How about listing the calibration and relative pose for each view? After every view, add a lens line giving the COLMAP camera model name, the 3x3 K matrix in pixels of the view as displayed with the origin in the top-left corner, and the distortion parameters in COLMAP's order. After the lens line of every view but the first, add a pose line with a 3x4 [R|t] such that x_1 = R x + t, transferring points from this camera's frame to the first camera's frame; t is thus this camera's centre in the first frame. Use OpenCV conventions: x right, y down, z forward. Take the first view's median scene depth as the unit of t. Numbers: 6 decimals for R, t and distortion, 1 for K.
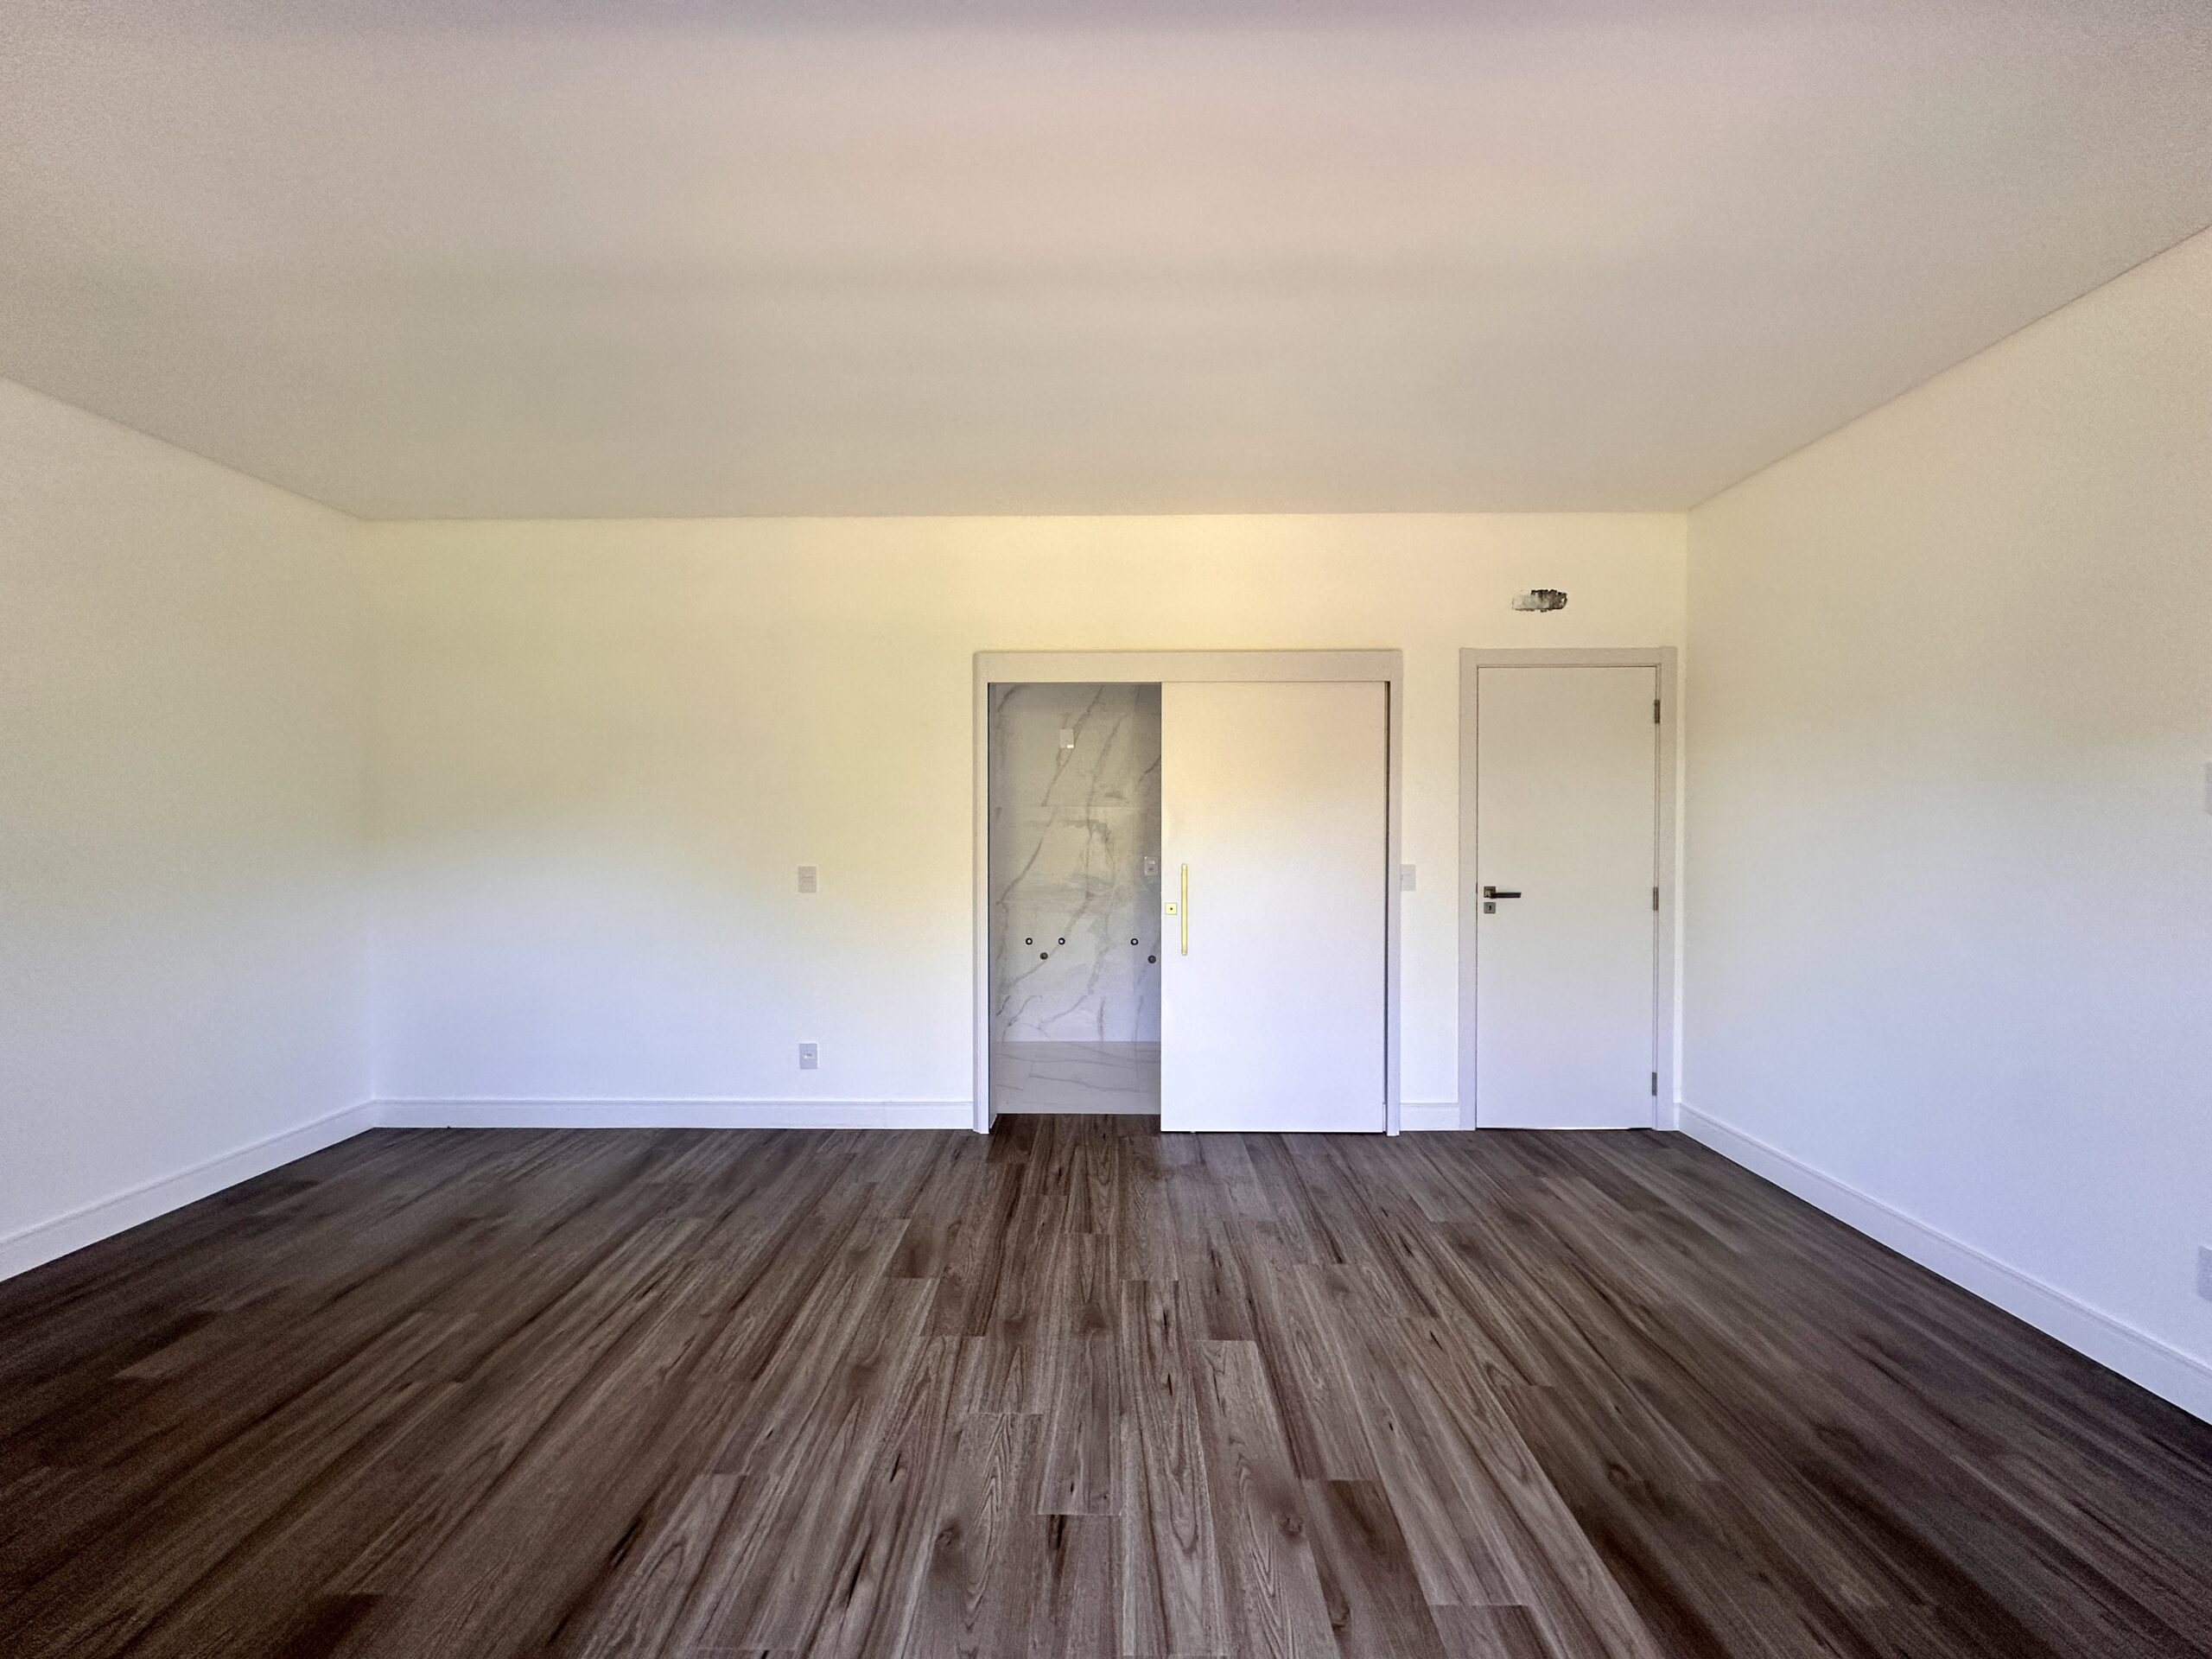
lens RADIAL K [[880.3, 0, 1106.4], [0, 880.3, 821.7], [0, 0, 1]] dist [-0.001020, 0.000150]
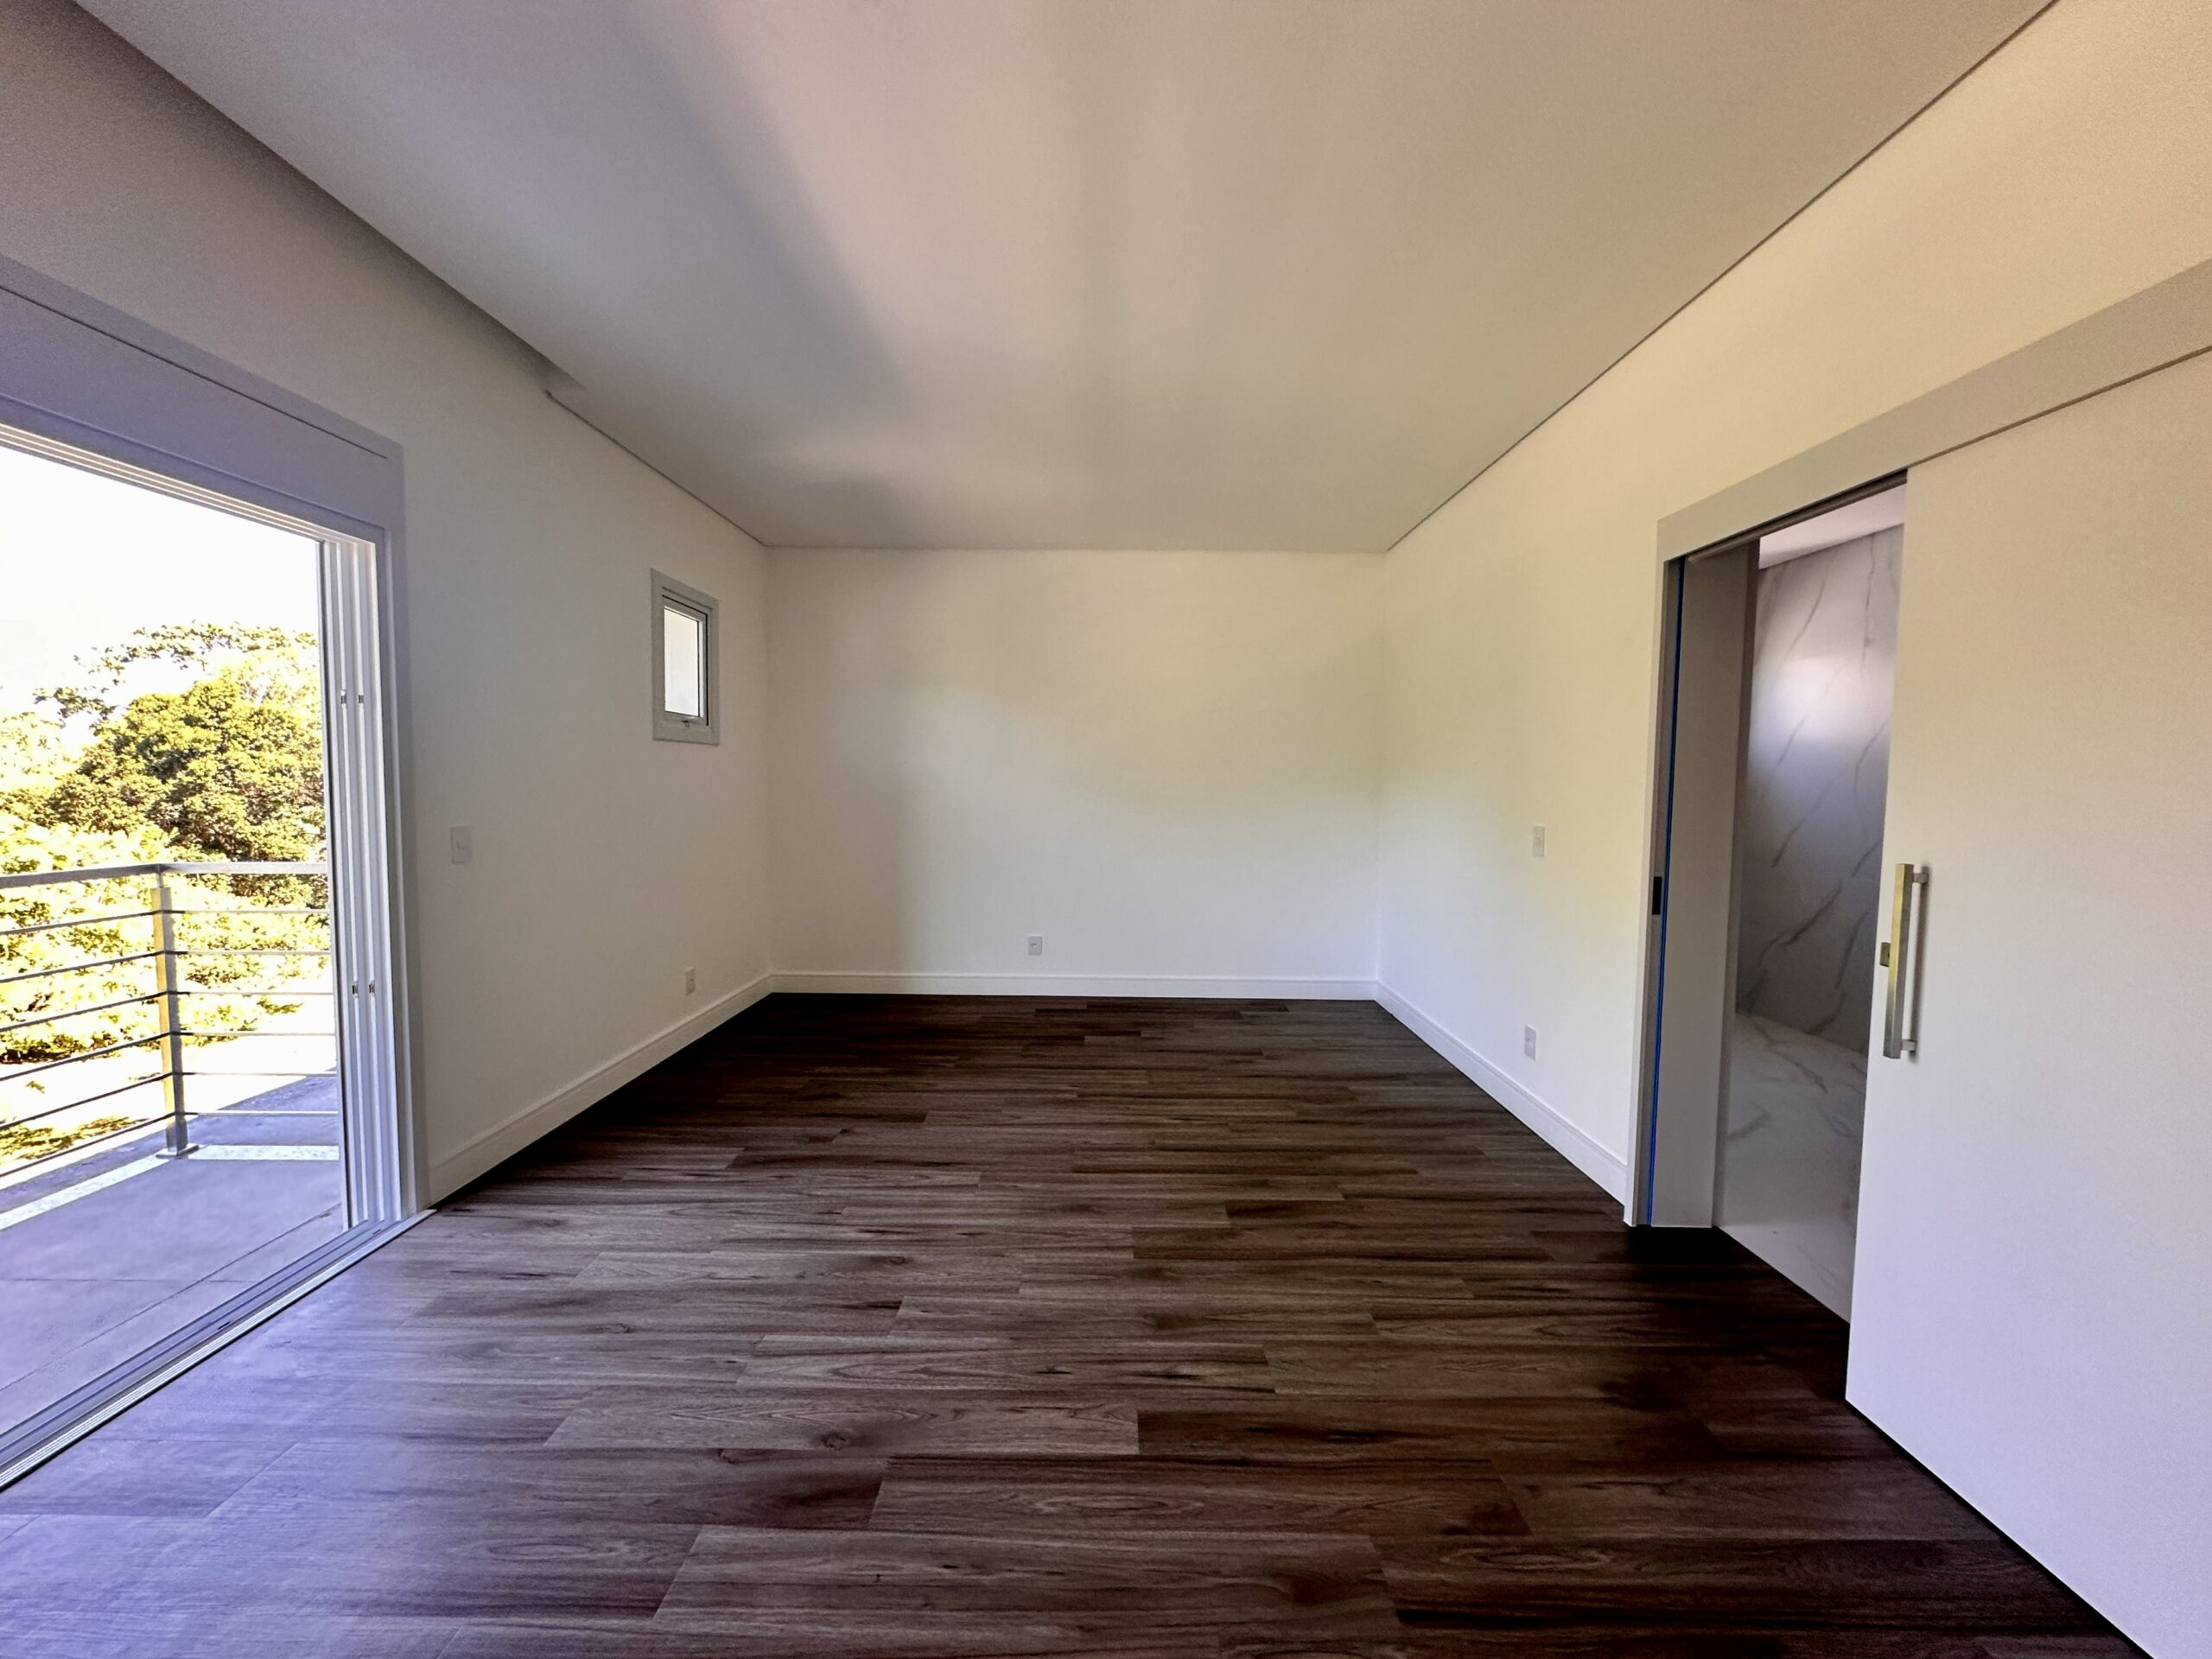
lens RADIAL K [[880.3, 0, 1098.8], [0, 880.3, 824.4], [0, 0, 1]] dist [-0.001020, 0.000150]
pose [[0.003003, 0.051085, -0.998690, 0.913372], [-0.013611, 0.998604, 0.051039, 0.018188], [0.999903, 0.013440, 0.003694, 0.983297]]
